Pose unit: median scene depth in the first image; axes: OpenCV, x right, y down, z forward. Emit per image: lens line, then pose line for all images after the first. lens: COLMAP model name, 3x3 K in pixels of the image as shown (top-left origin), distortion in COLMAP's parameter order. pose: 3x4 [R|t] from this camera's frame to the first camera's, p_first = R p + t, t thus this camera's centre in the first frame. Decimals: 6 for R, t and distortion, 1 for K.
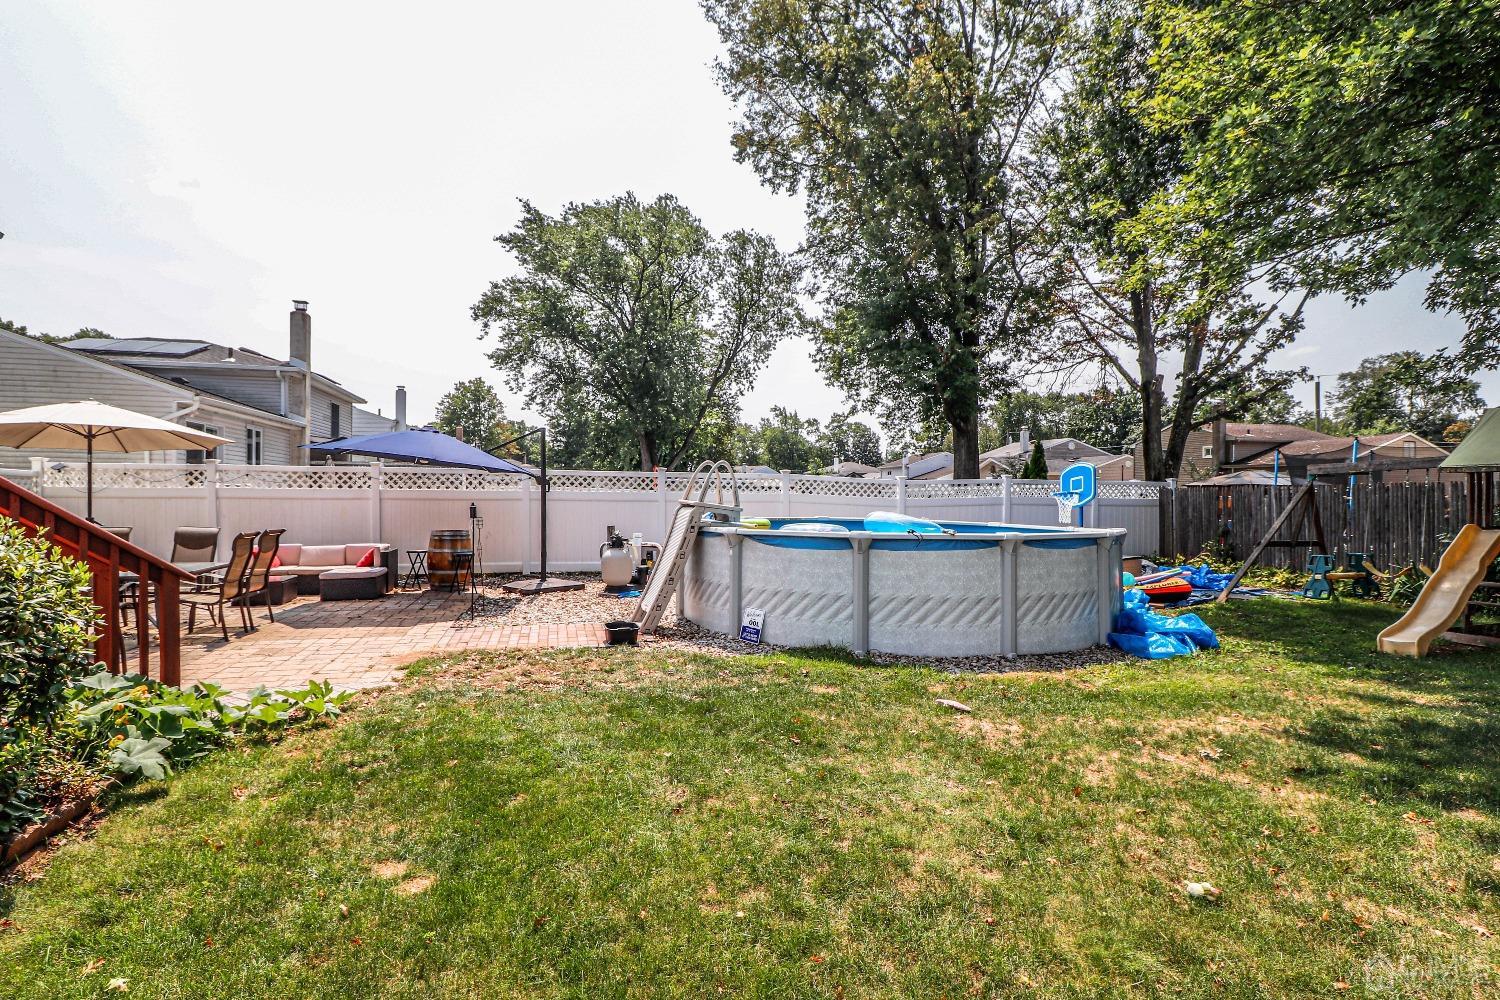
lens RADIAL K [[736.7, 0, 750.0], [0, 736.7, 500.0], [0, 0, 1]] dist [0.000307, -0.000150]
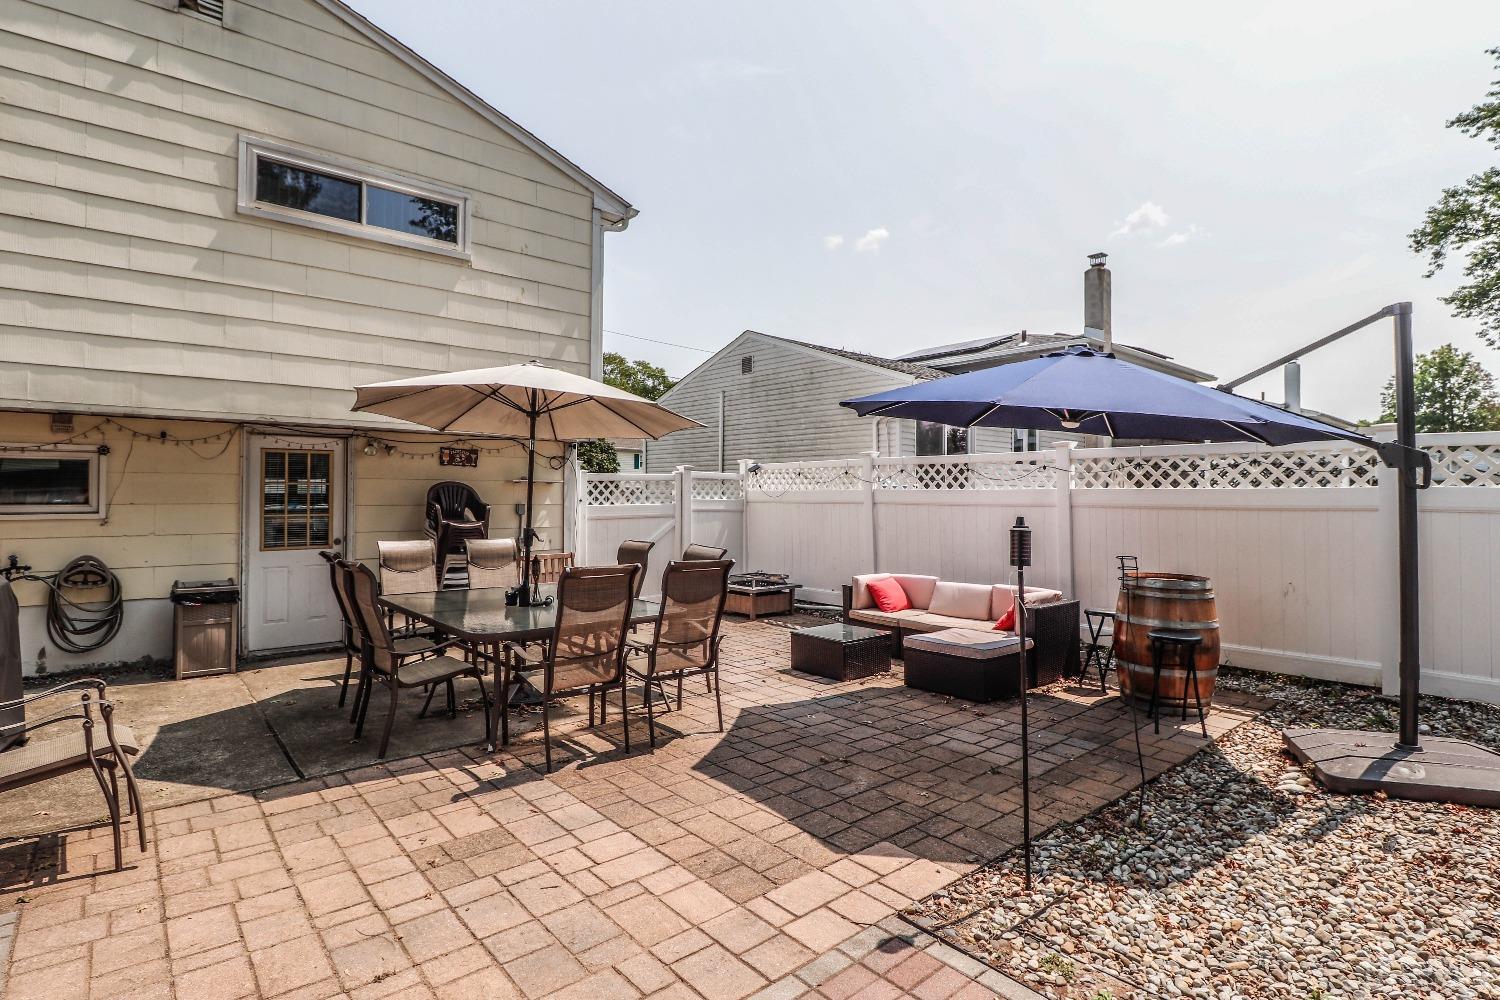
lens RADIAL K [[732.7, 0, 755.8], [0, 732.7, 488.5], [0, 0, 1]] dist [-0.029518, -0.000646]
pose [[0.416928, -0.015714, -0.908804, -0.064215], [-0.010403, 0.999703, -0.022058, -0.000174], [0.908880, 0.018651, 0.416641, 0.356864]]
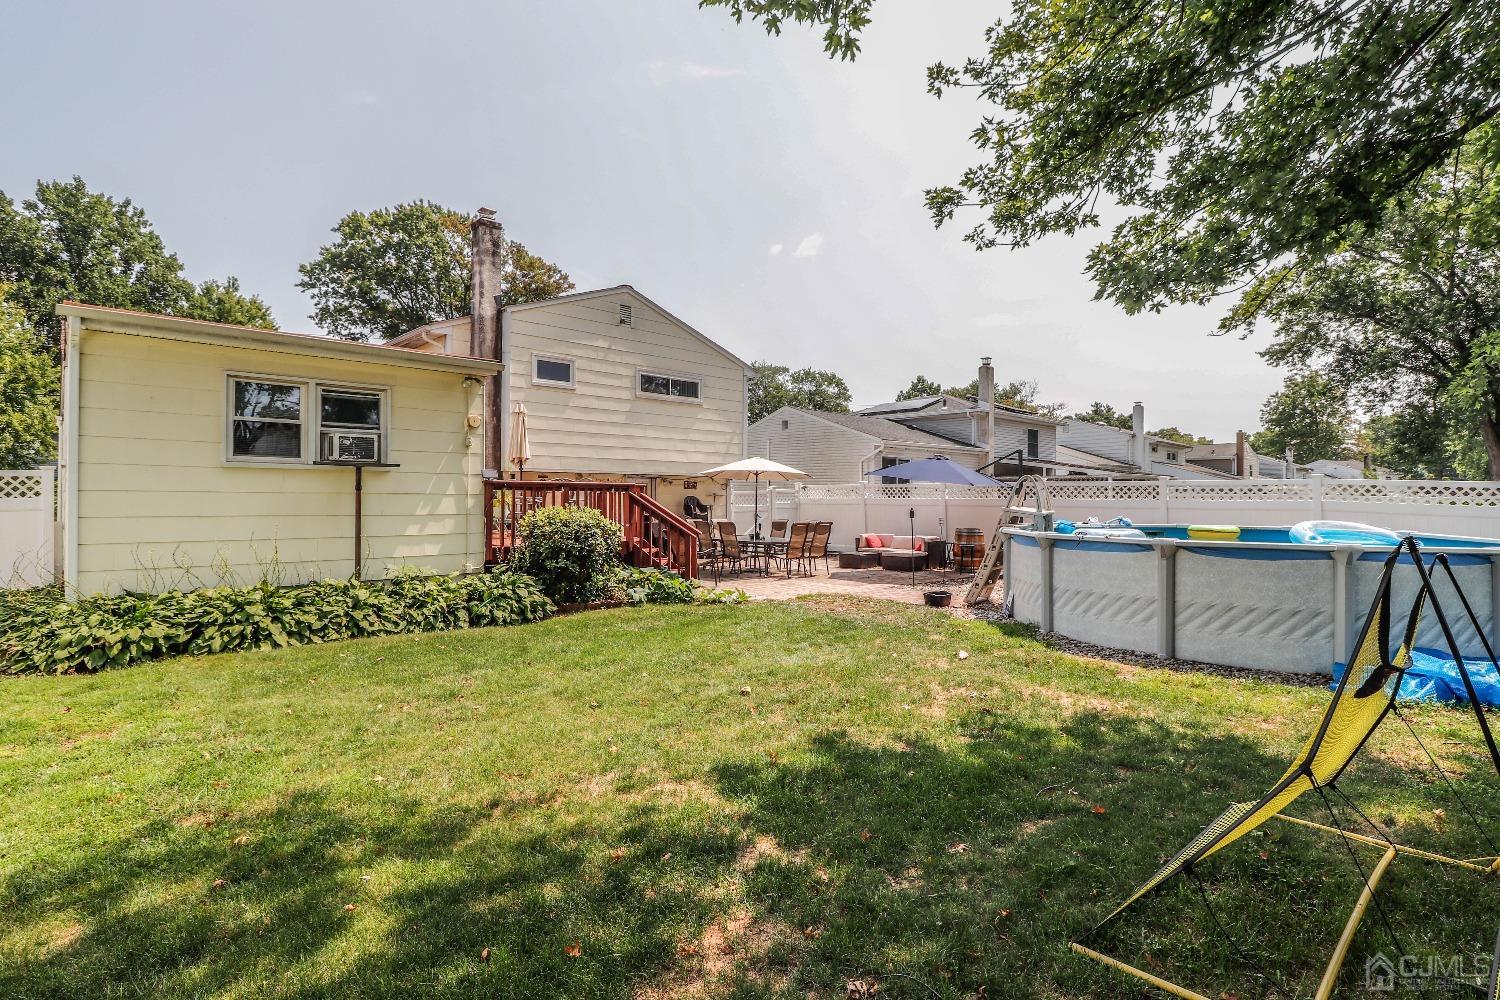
lens RADIAL K [[734.8, 0, 750.0], [0, 734.8, 500.0], [0, 0, 1]] dist [-0.031581, -0.000038]
pose [[0.462554, -0.003957, -0.886582, 0.377146], [-0.005492, 0.999958, -0.007329, 0.000517], [0.886574, 0.008259, 0.462513, 0.003980]]
